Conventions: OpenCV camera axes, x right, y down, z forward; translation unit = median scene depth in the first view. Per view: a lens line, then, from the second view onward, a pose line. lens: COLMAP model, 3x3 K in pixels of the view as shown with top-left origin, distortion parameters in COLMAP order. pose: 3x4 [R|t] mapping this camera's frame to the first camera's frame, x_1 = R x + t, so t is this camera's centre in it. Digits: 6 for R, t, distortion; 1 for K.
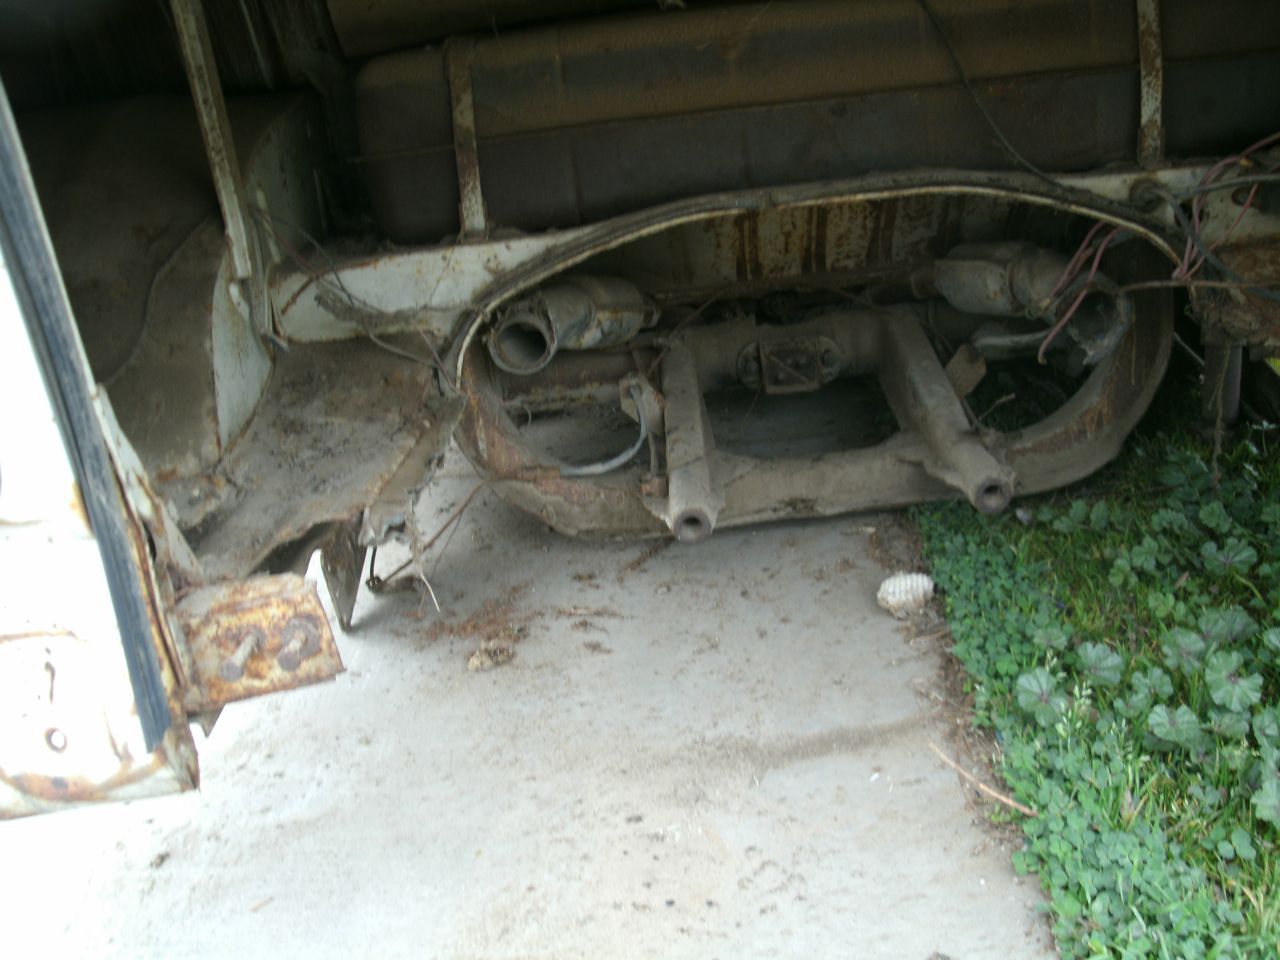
lens RADIAL K [[1354.1, 0, 640.0], [0, 1354.1, 480.0], [0, 0, 1]] dist [-0.270183, 0.360962]
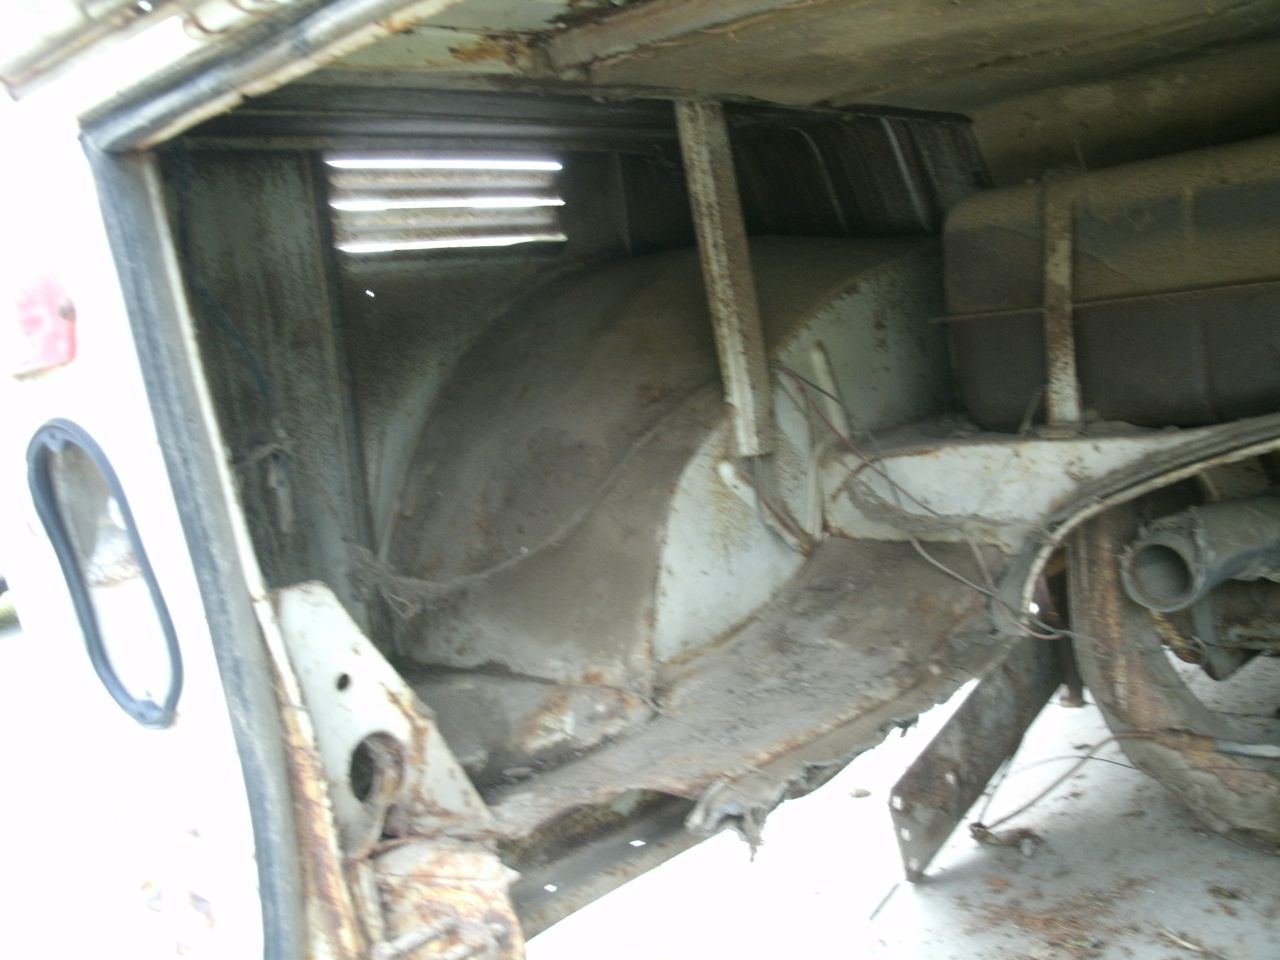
lens RADIAL K [[1354.1, 0, 640.0], [0, 1354.1, 480.0], [0, 0, 1]] dist [-0.270183, 0.360962]
pose [[0.759214, 0.096403, -0.643662, 0.181994], [-0.162781, 0.985664, -0.044379, -0.082798], [0.630156, 0.138469, 0.764022, 0.285962]]
